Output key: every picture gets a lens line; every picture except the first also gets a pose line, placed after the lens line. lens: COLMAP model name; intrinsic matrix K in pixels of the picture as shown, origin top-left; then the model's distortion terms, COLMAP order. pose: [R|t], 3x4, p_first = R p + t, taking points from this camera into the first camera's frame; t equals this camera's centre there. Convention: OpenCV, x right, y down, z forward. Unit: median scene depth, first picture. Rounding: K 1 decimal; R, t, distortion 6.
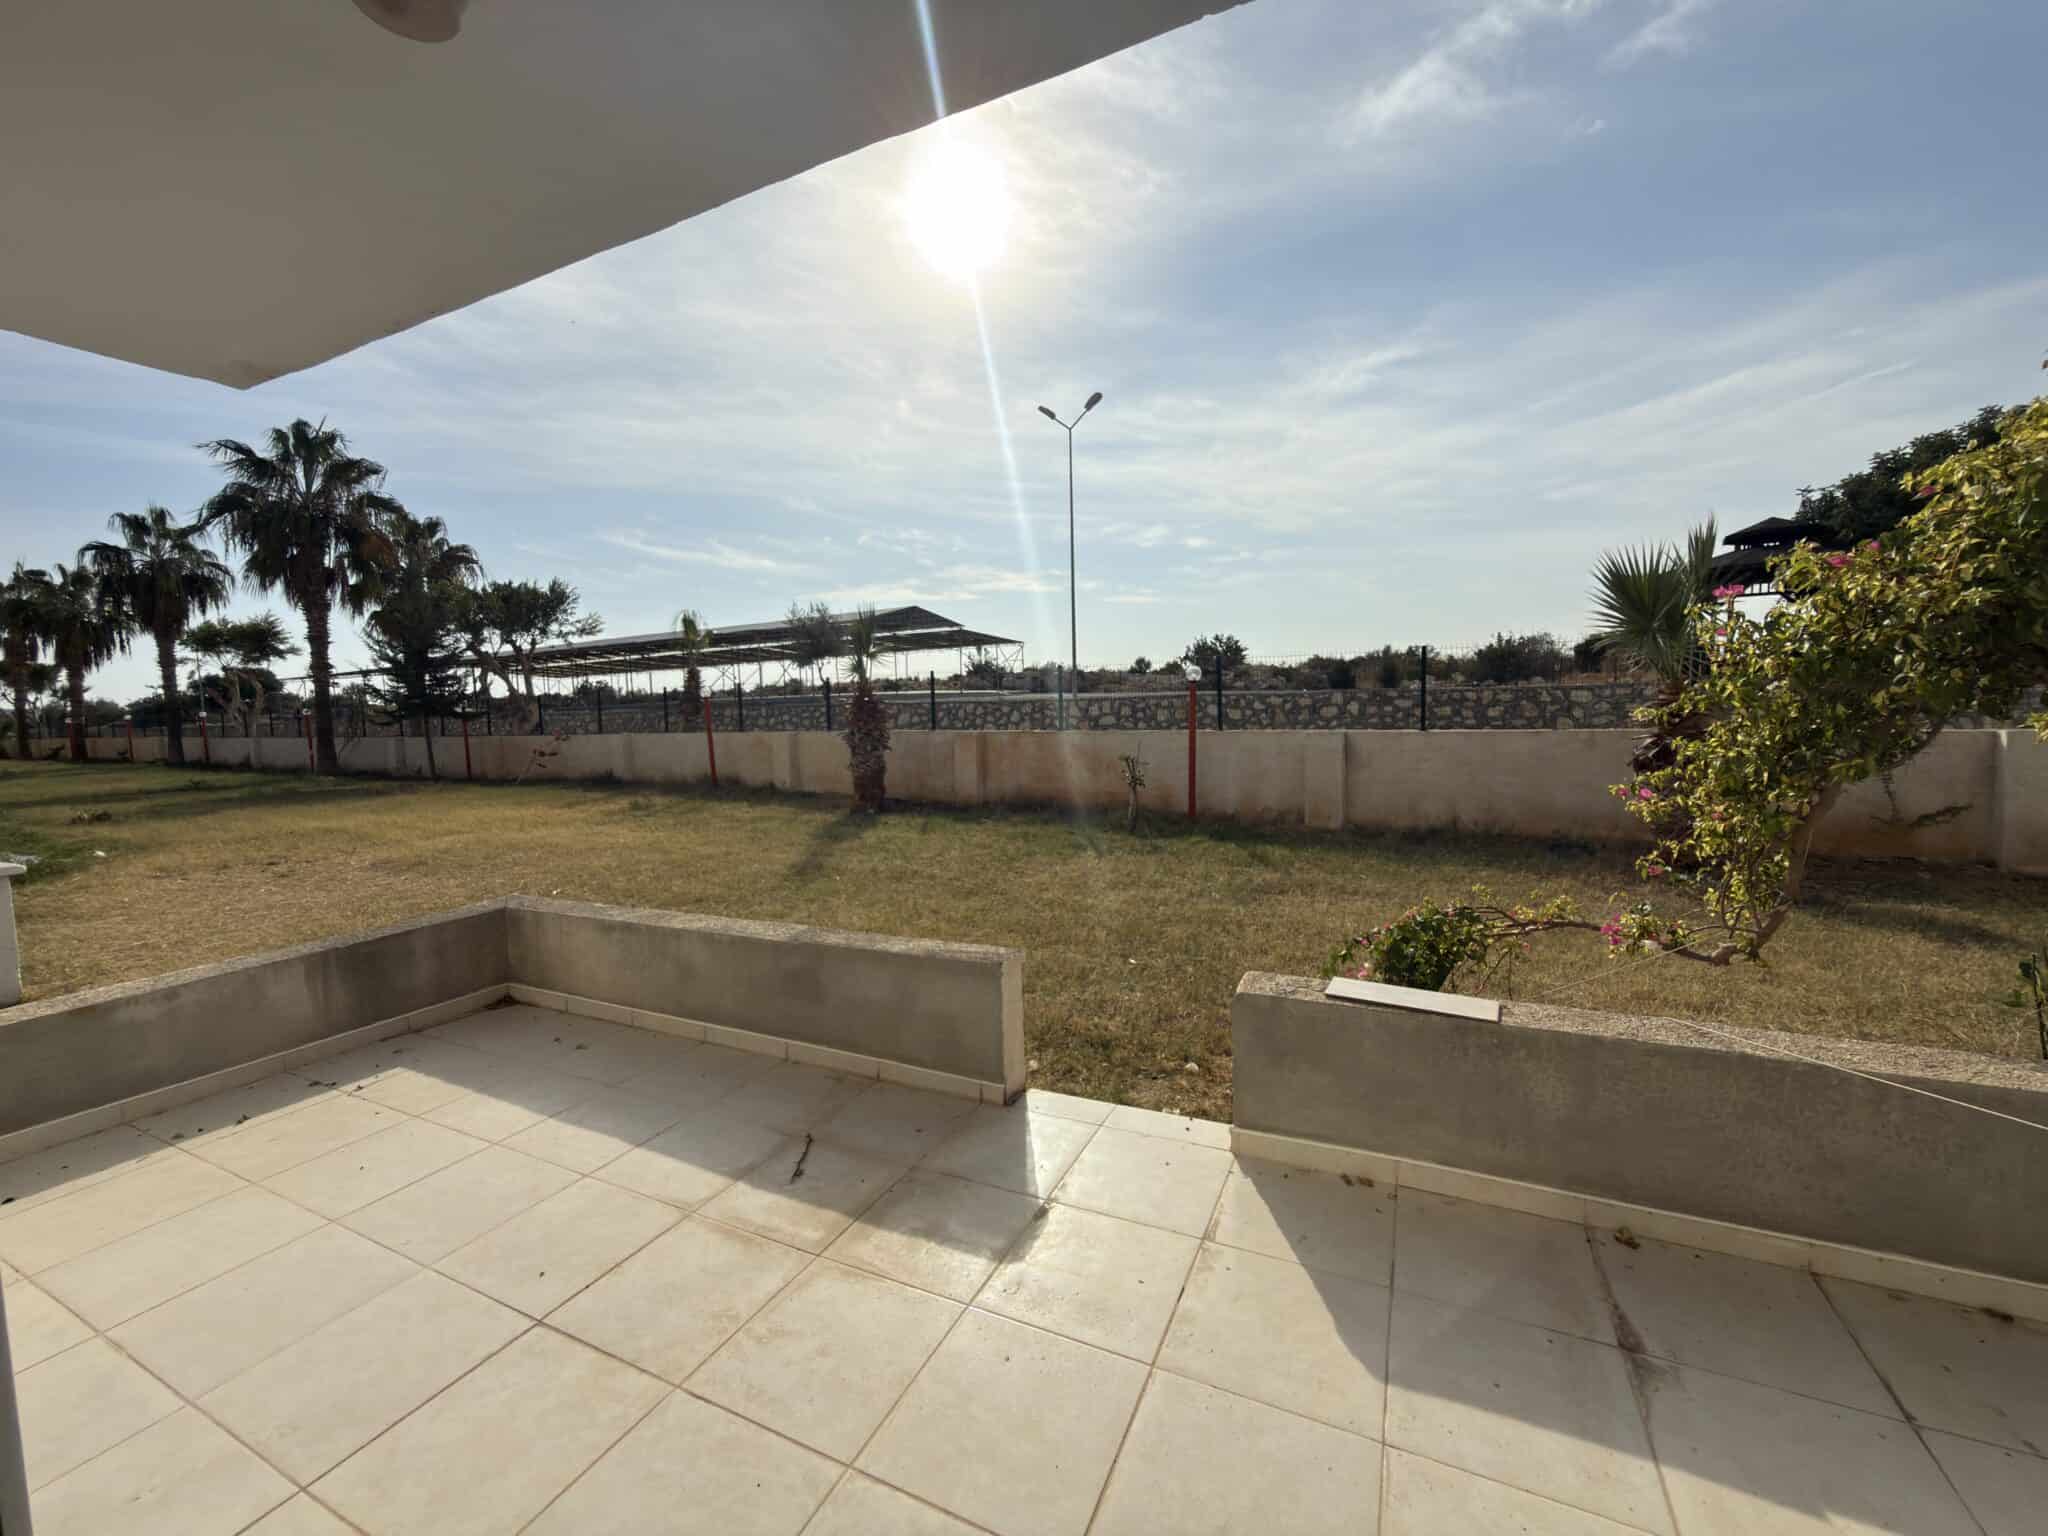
lens RADIAL K [[816.4, 0, 1025.3], [0, 816.4, 766.1], [0, 0, 1]] dist [0.001452, 0.000229]
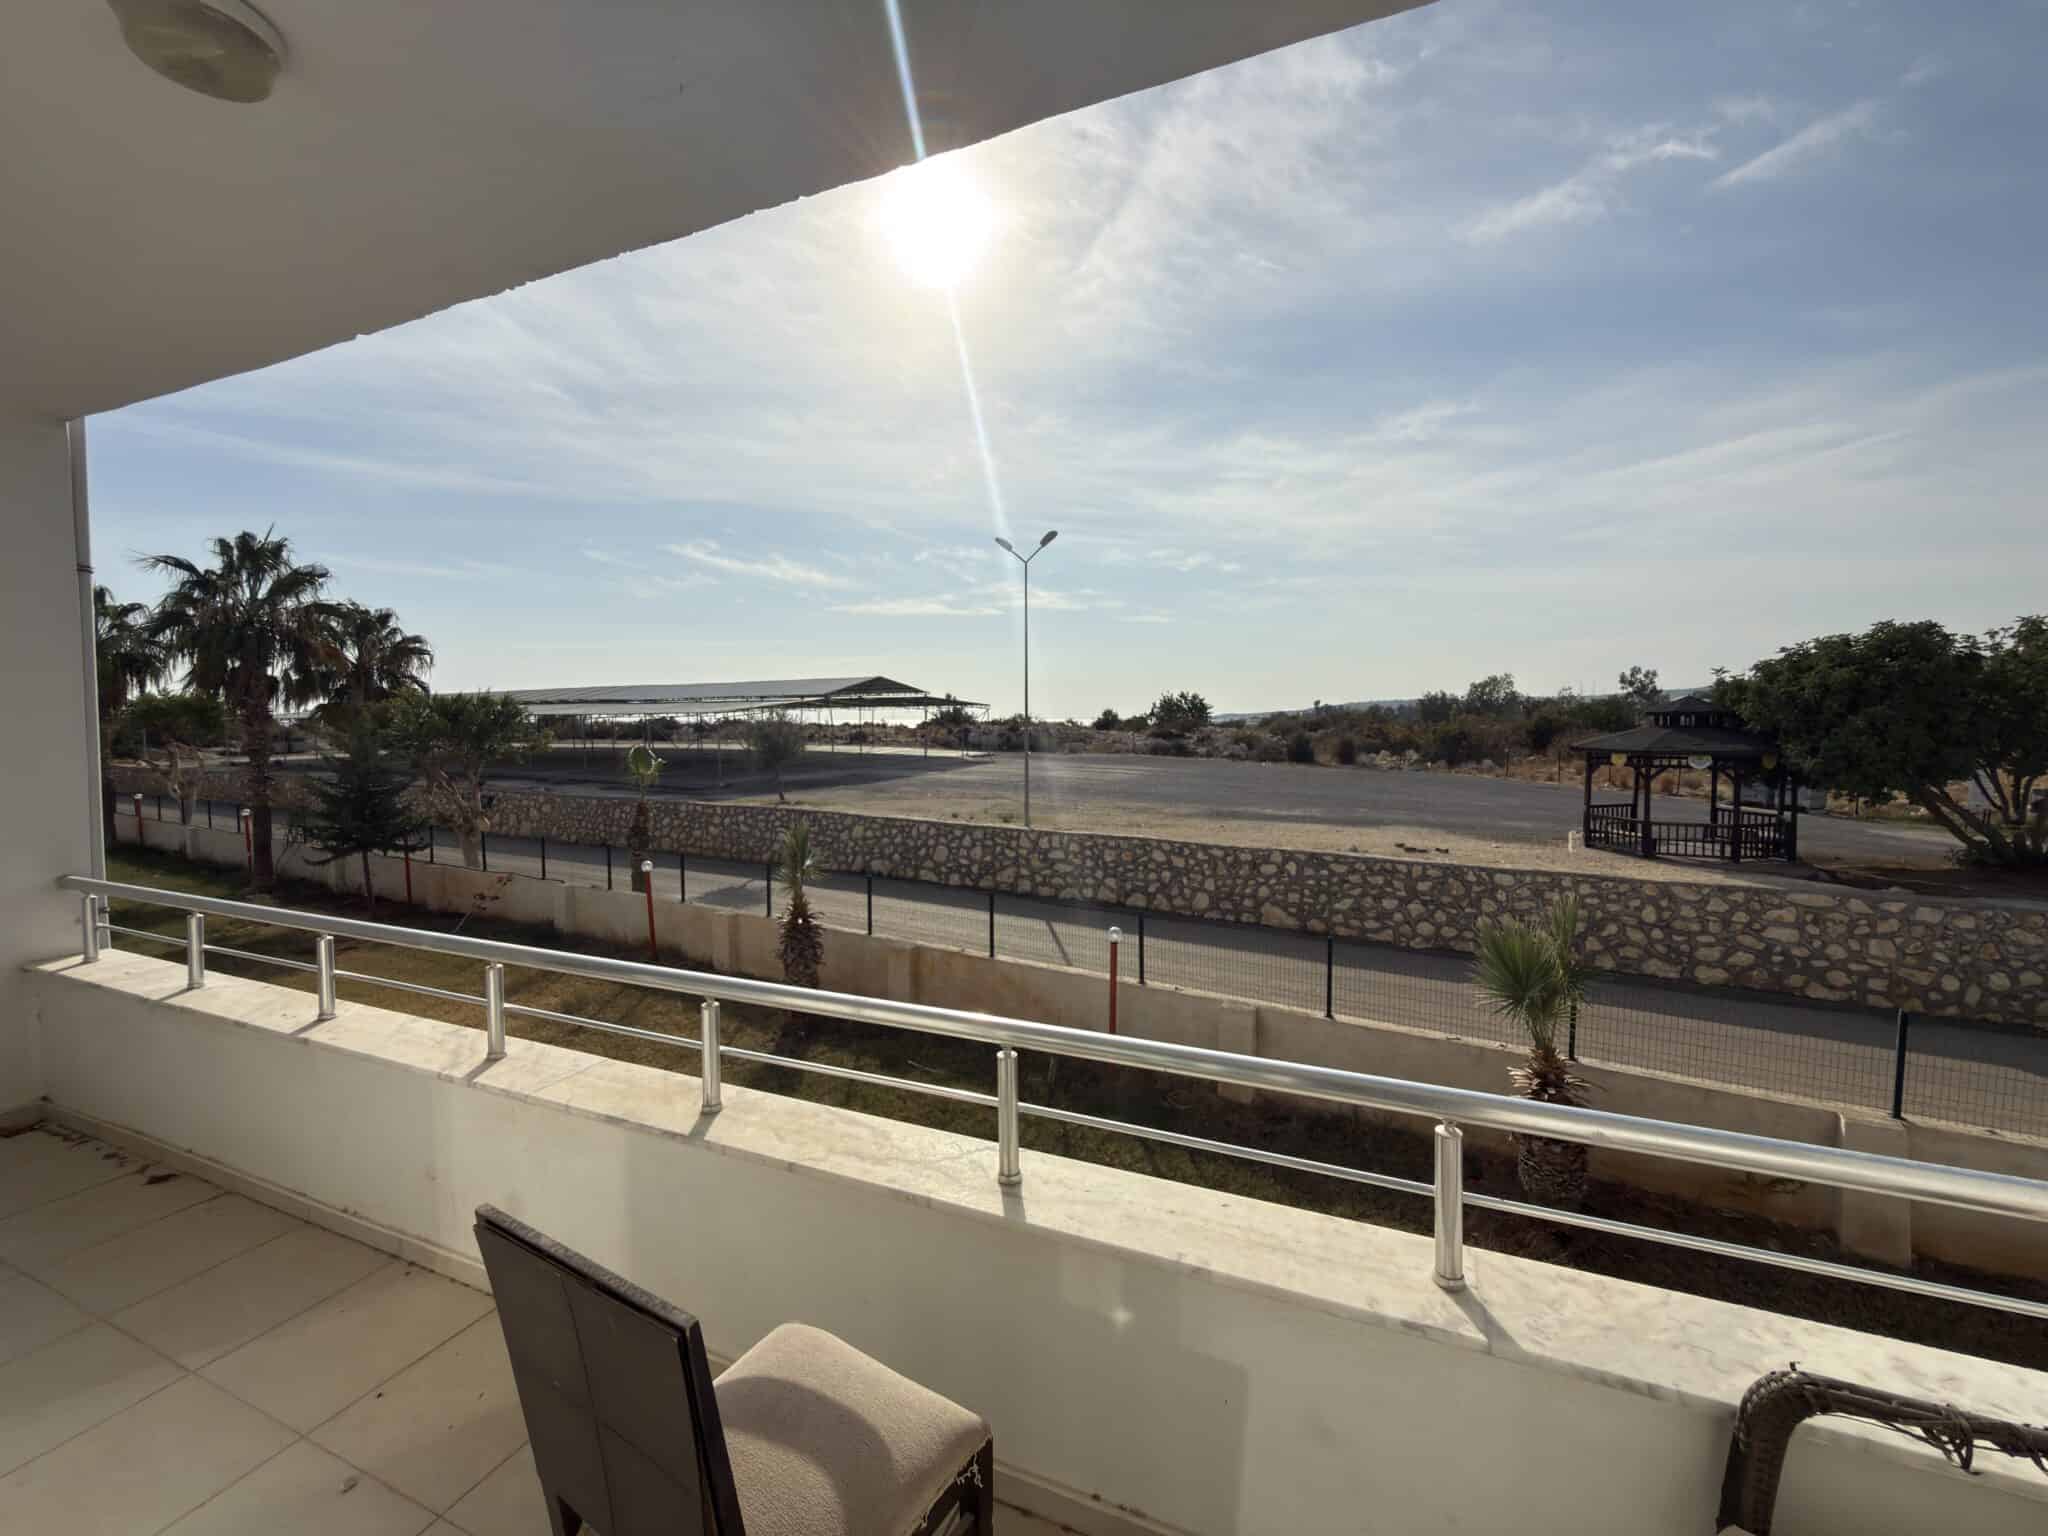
lens RADIAL K [[816.4, 0, 1025.3], [0, 816.4, 766.1], [0, 0, 1]] dist [0.001452, 0.000229]
pose [[0.999324, 0.017912, 0.032119, 0.058733], [-0.017446, 0.999739, -0.014739, -0.320794], [-0.032374, 0.014169, 0.999375, -0.028067]]
